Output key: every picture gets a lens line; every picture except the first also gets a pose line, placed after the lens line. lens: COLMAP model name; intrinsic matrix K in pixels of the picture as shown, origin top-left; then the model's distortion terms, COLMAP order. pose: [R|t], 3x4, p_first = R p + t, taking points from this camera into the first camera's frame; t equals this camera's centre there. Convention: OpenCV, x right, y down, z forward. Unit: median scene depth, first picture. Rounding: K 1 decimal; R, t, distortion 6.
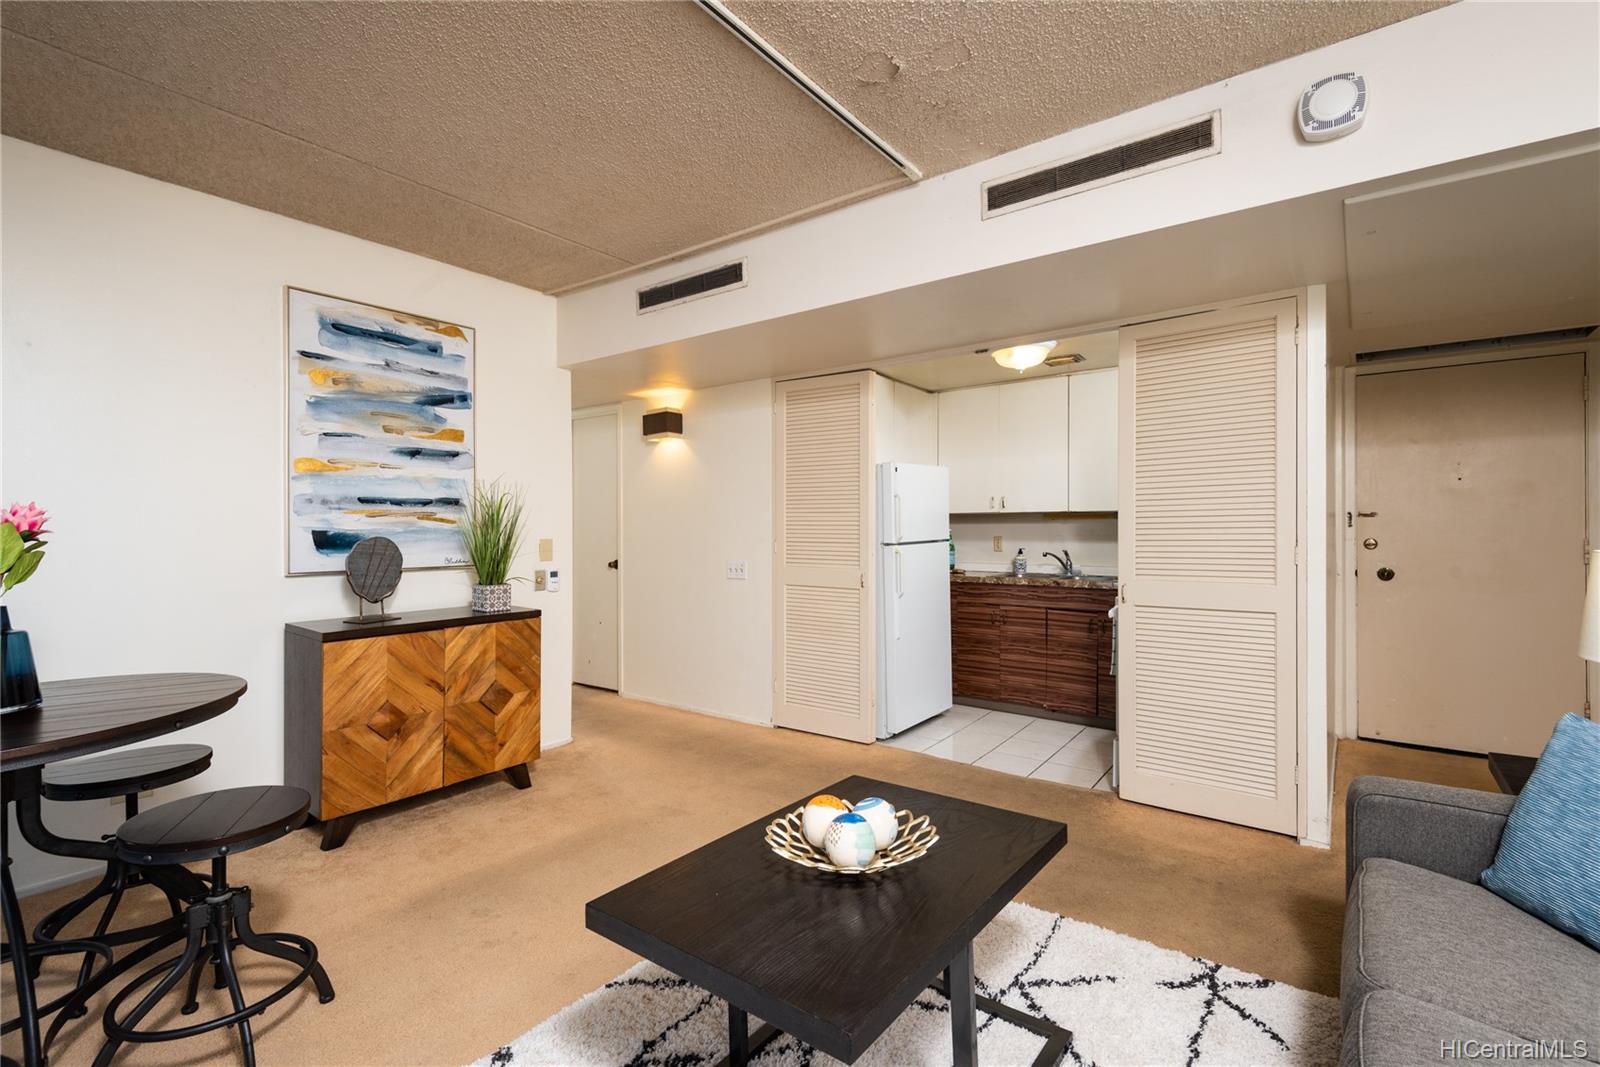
lens RADIAL K [[716.9, 0, 808.1], [0, 716.9, 532.5], [0, 0, 1]] dist [0.027396, -0.000035]
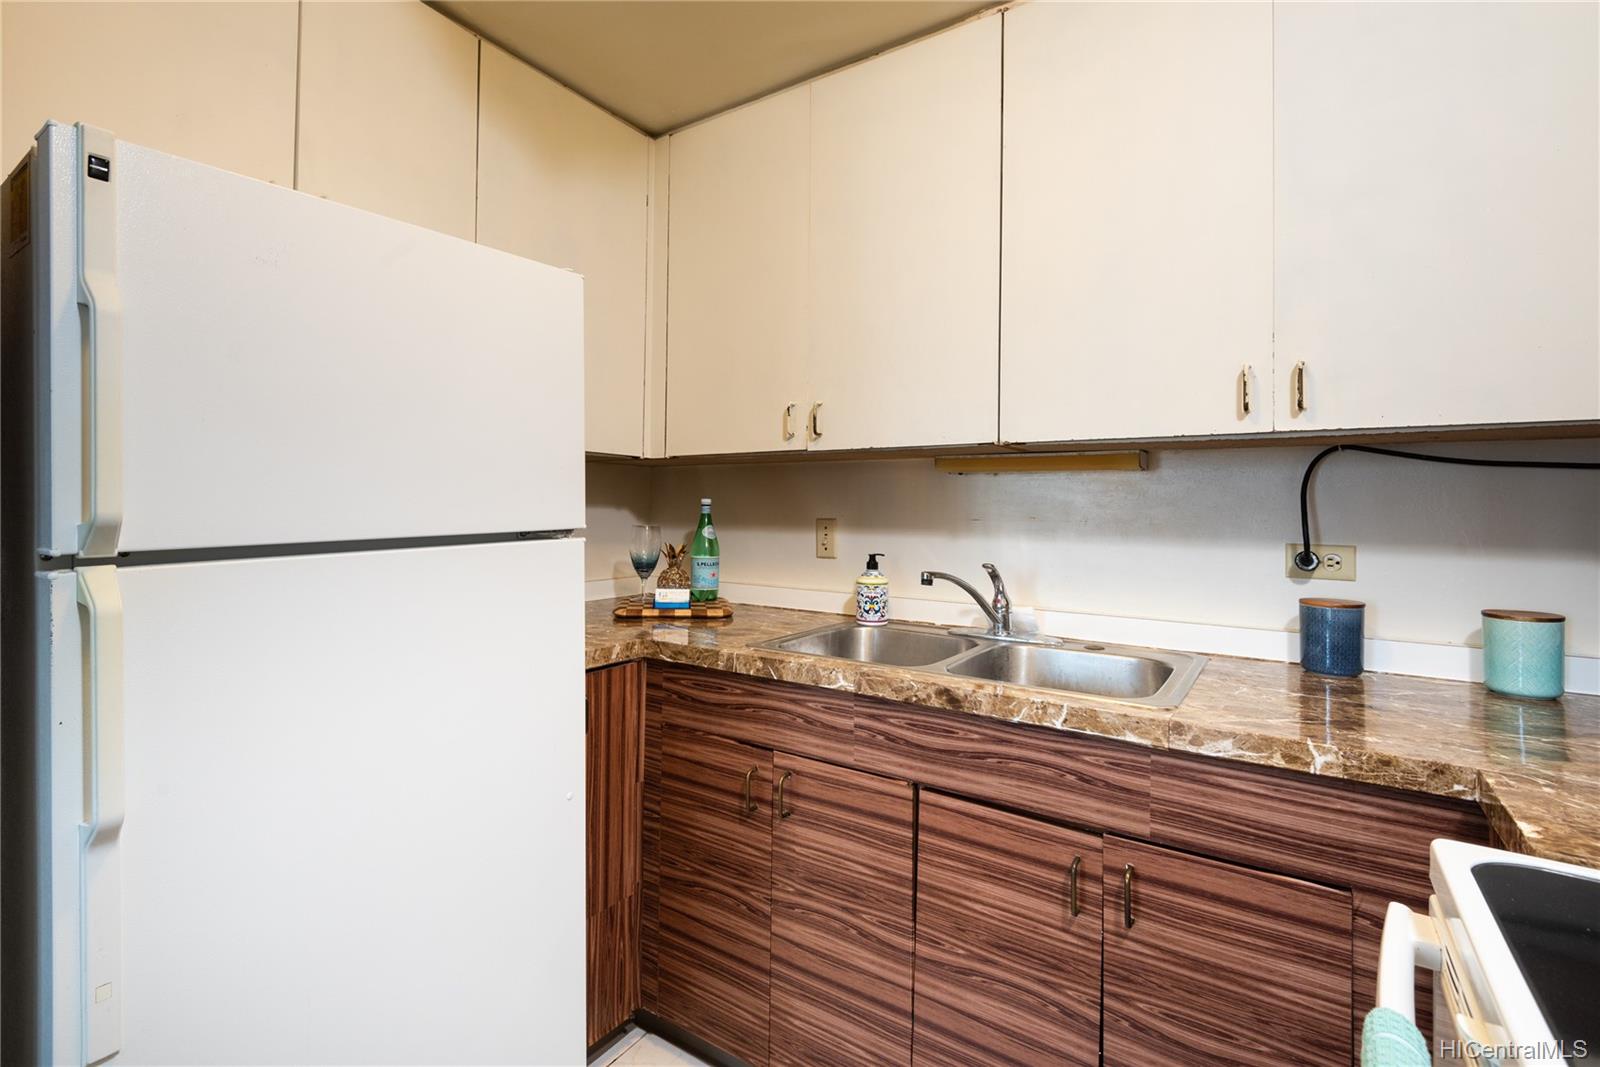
lens RADIAL K [[731.4, 0, 805.0], [0, 731.4, 508.6], [0, 0, 1]] dist [0.050368, -0.039570]
pose [[0.998176, 0.010066, 0.059531, 0.258363], [-0.010030, 0.999949, -0.000913, 0.000449], [-0.059537, 0.000314, 0.998226, 0.686251]]
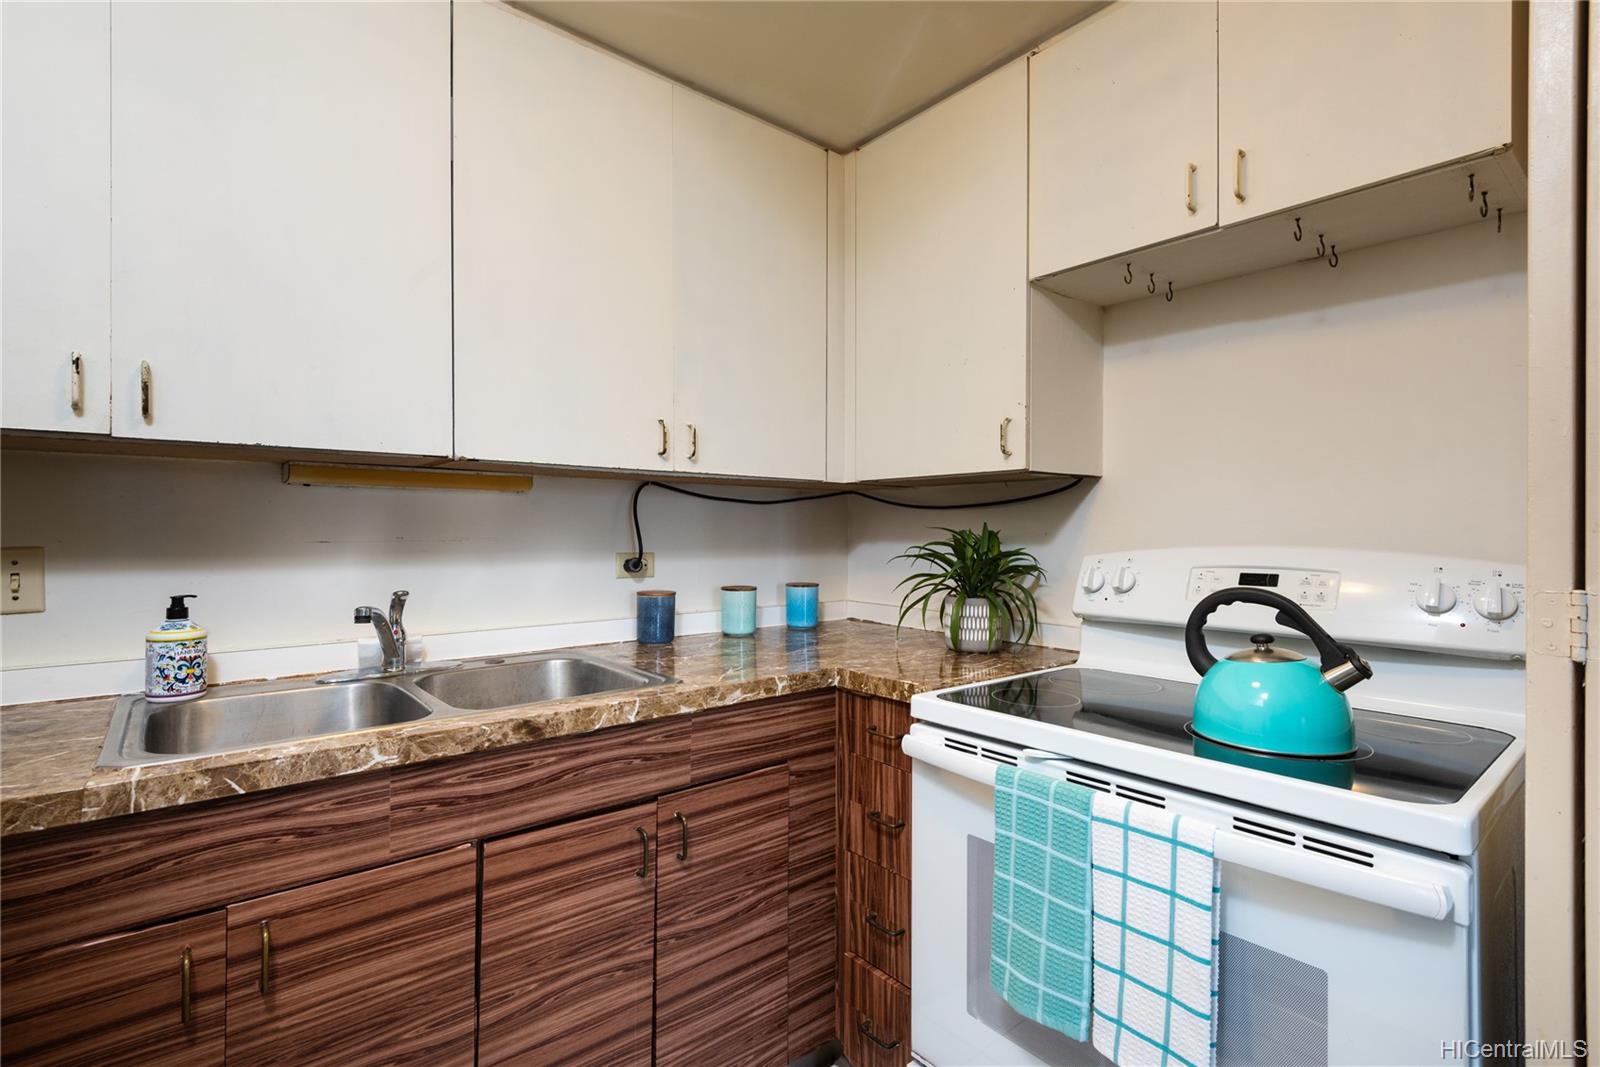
lens RADIAL K [[741.3, 0, 800.4], [0, 741.3, 523.9], [0, 0, 1]] dist [-0.000208, -0.000830]
pose [[0.221131, 0.005036, 0.975231, 0.104554], [-0.002060, 0.999987, -0.004696, -0.001099], [-0.975242, -0.000971, 0.221139, 0.798028]]
